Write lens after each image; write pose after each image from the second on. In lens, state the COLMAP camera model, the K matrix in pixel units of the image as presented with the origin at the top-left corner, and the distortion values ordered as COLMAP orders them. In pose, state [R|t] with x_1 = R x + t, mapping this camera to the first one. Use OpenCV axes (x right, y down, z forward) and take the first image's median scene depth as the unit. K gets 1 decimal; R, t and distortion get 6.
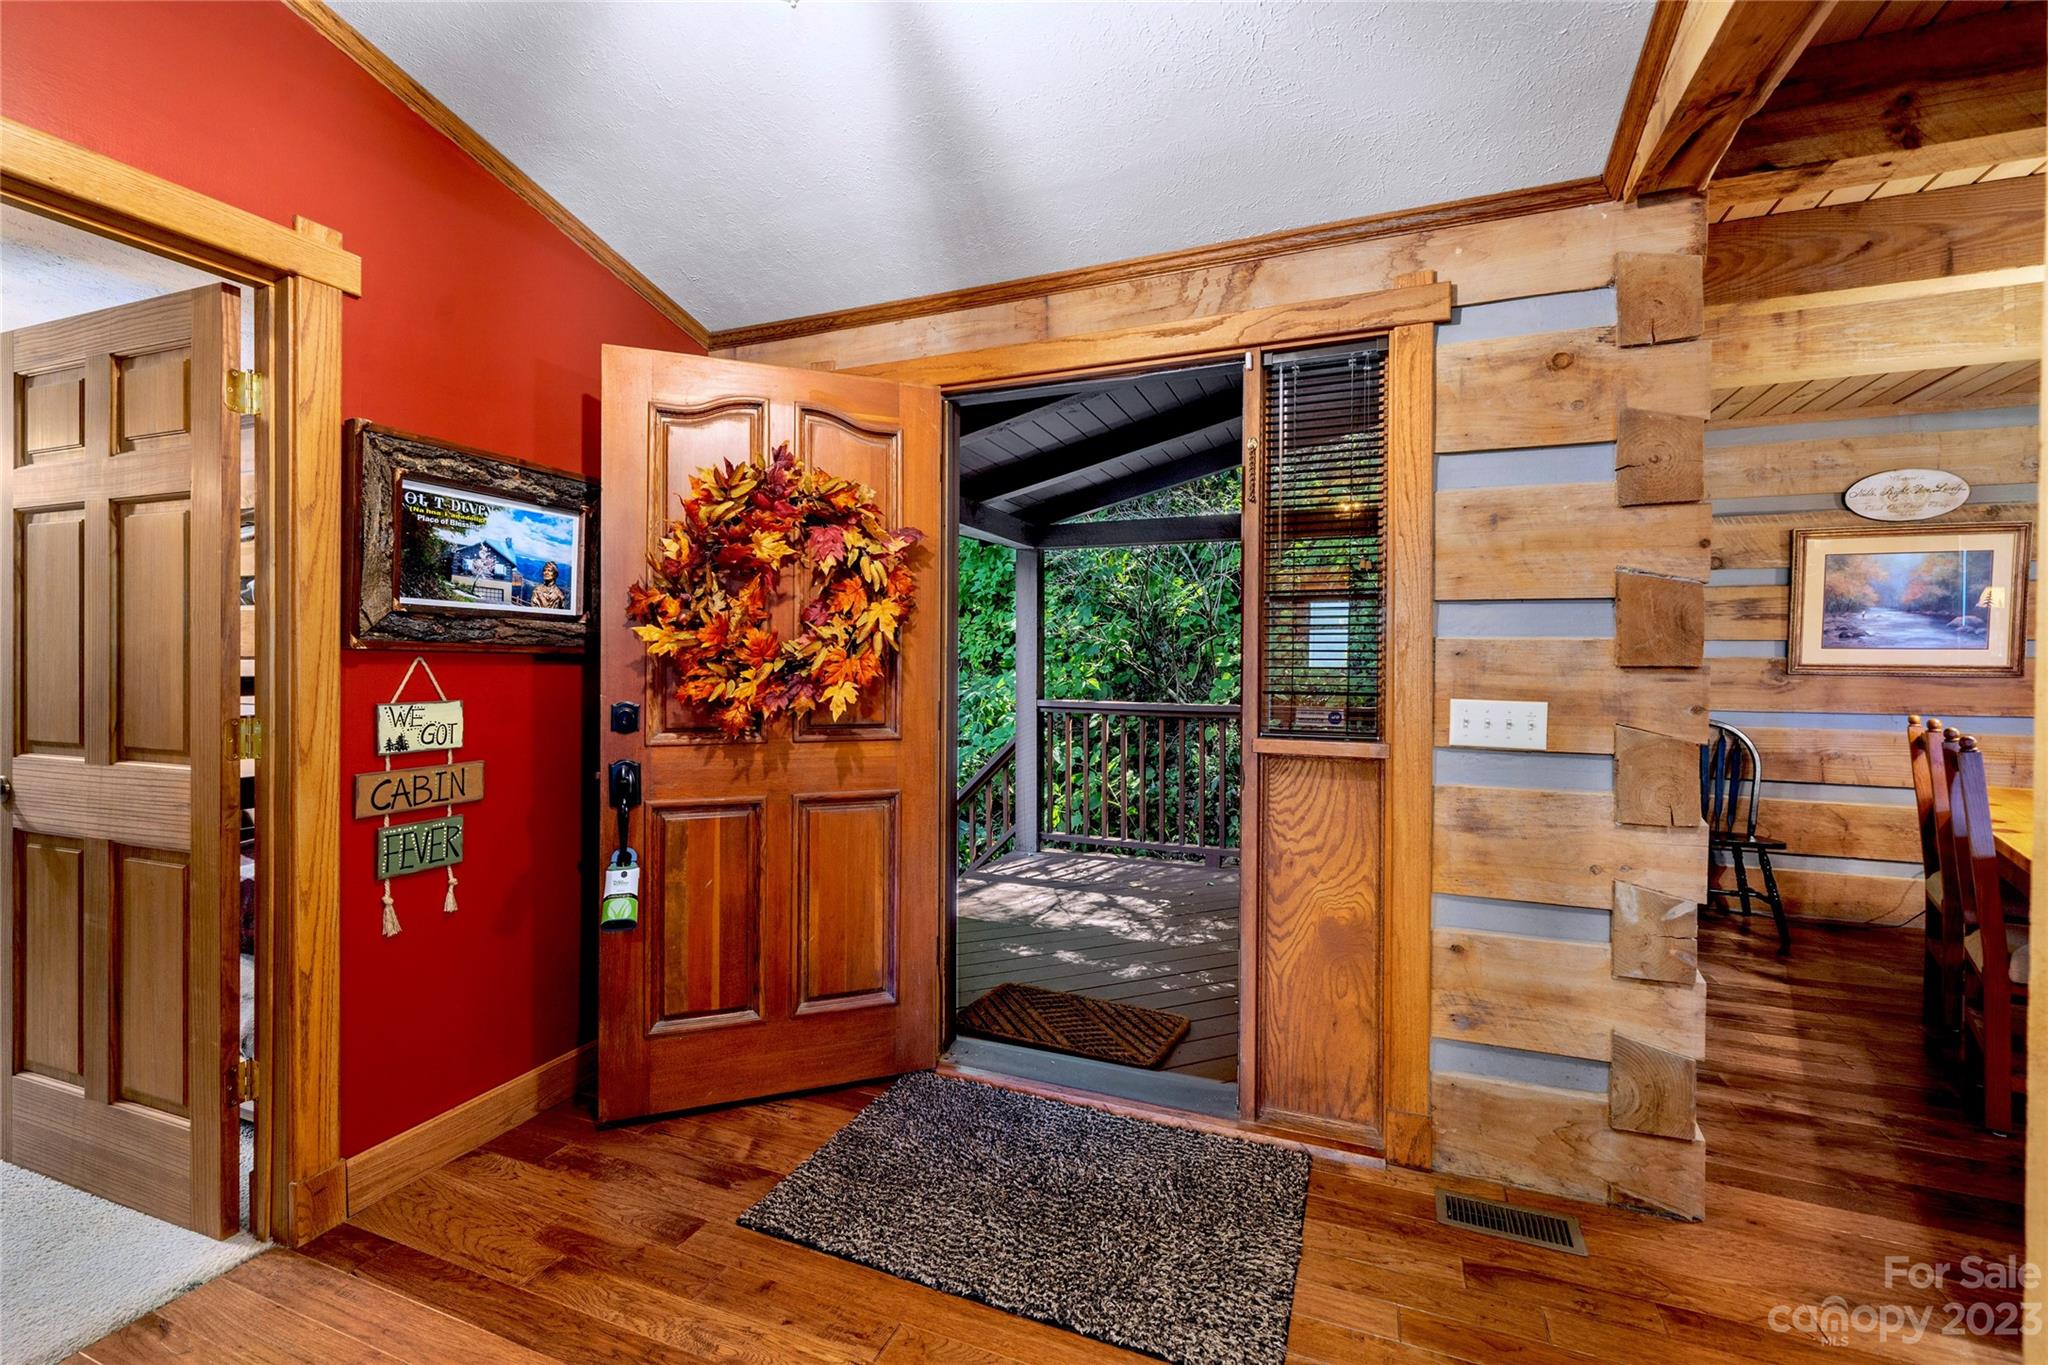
lens RADIAL K [[862.7, 0, 1023.2], [0, 862.7, 668.2], [0, 0, 1]] dist [-0.001370, 0.000134]
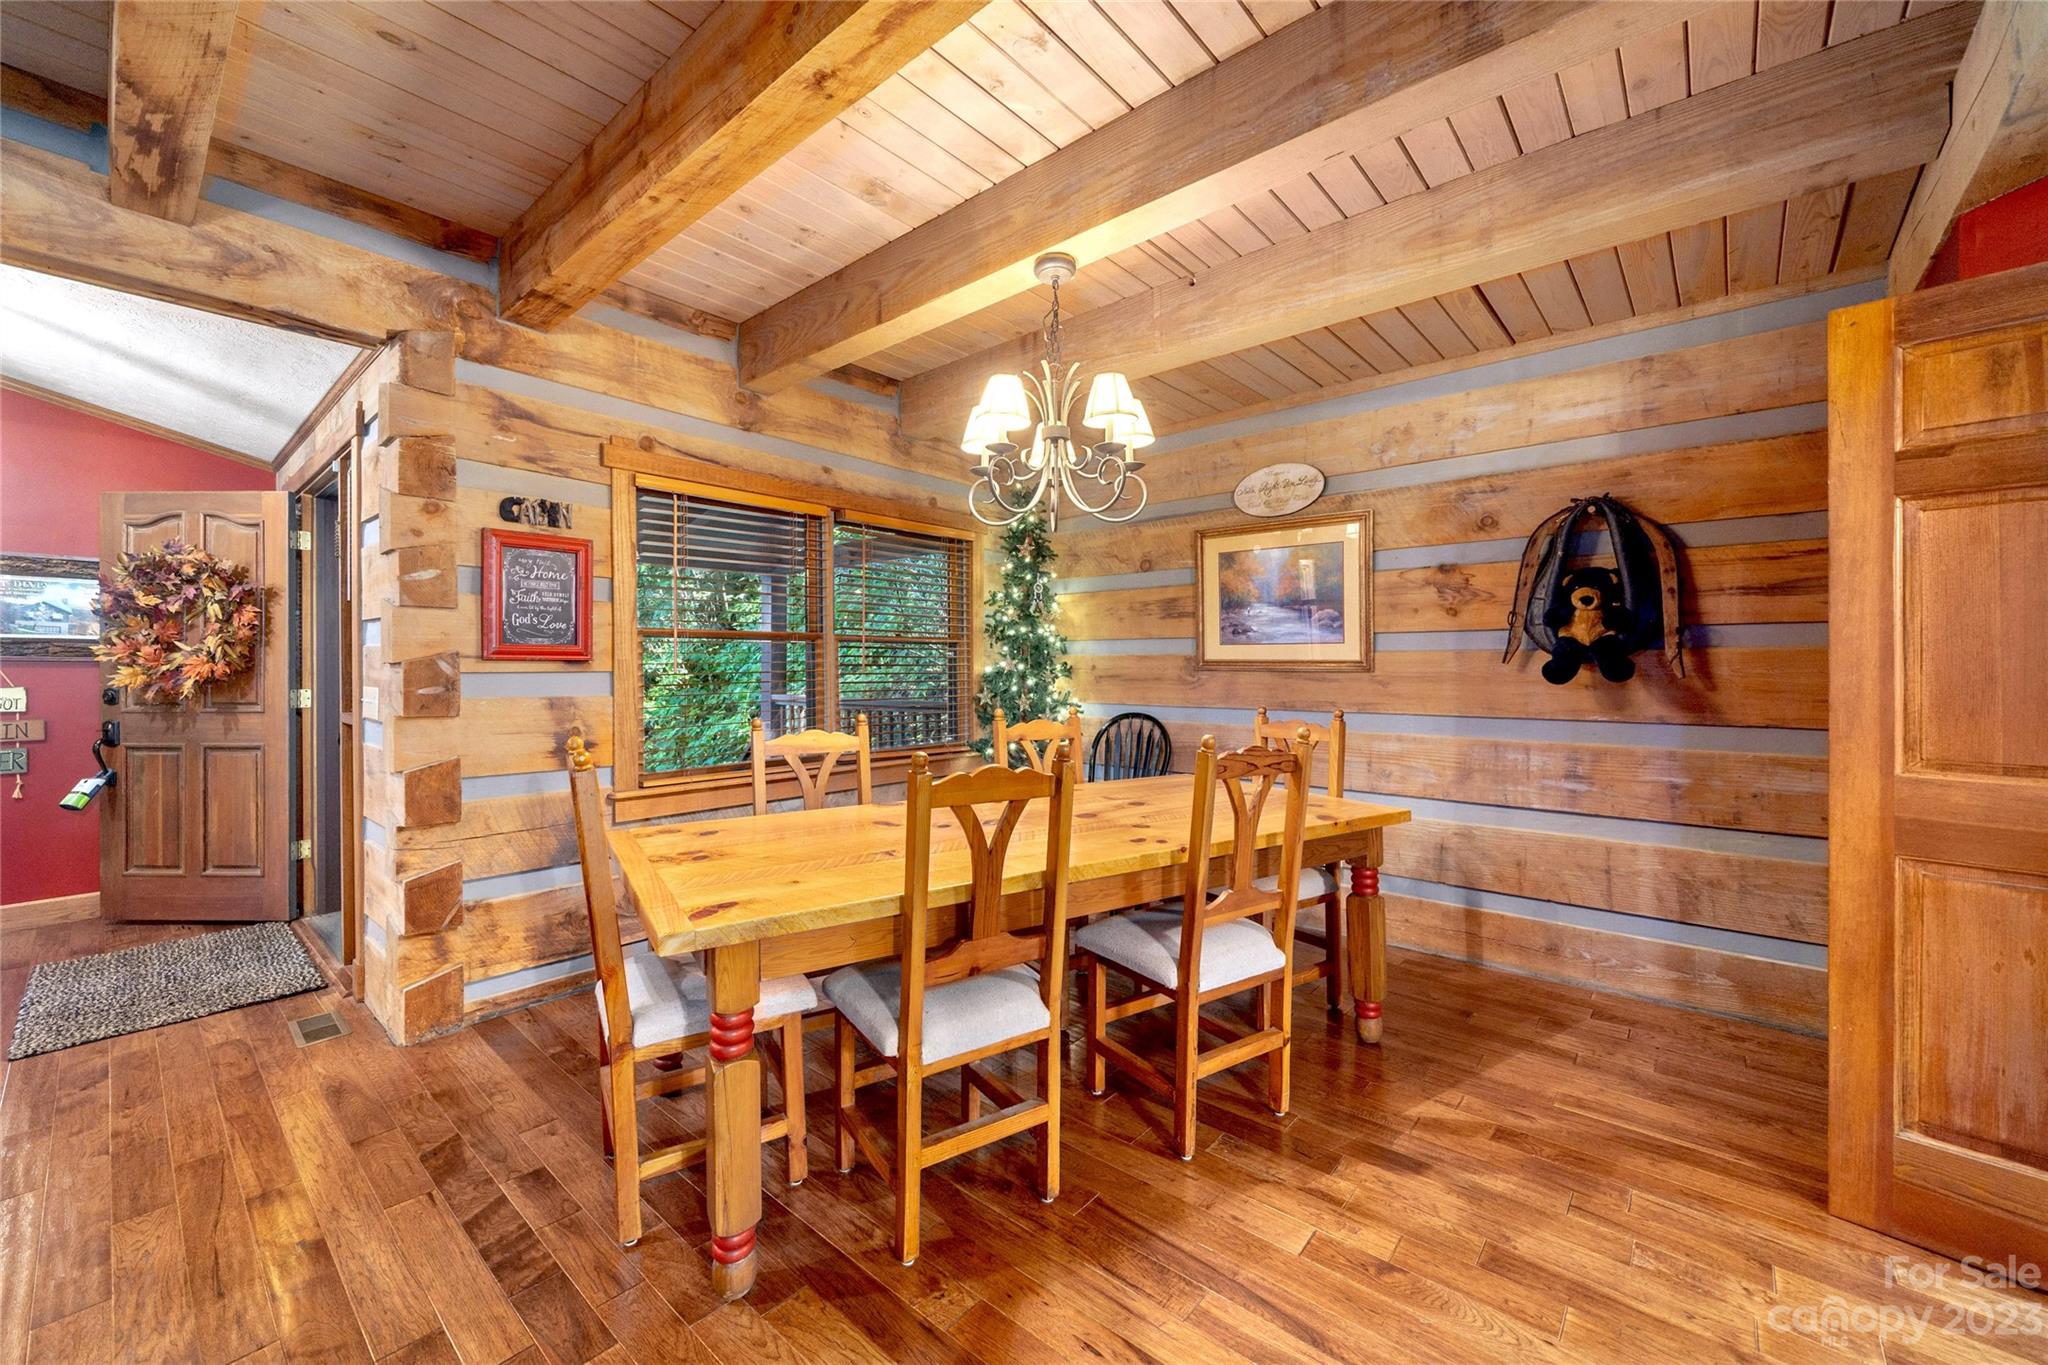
lens RADIAL K [[790.5, 0, 1034.1], [0, 790.5, 674.9], [0, 0, 1]] dist [0.001866, 0.000191]
pose [[0.945302, -0.002917, -0.326183, 1.065599], [0.005082, 0.999970, 0.005787, 0.006872], [0.326156, -0.007128, 0.945289, 0.039888]]
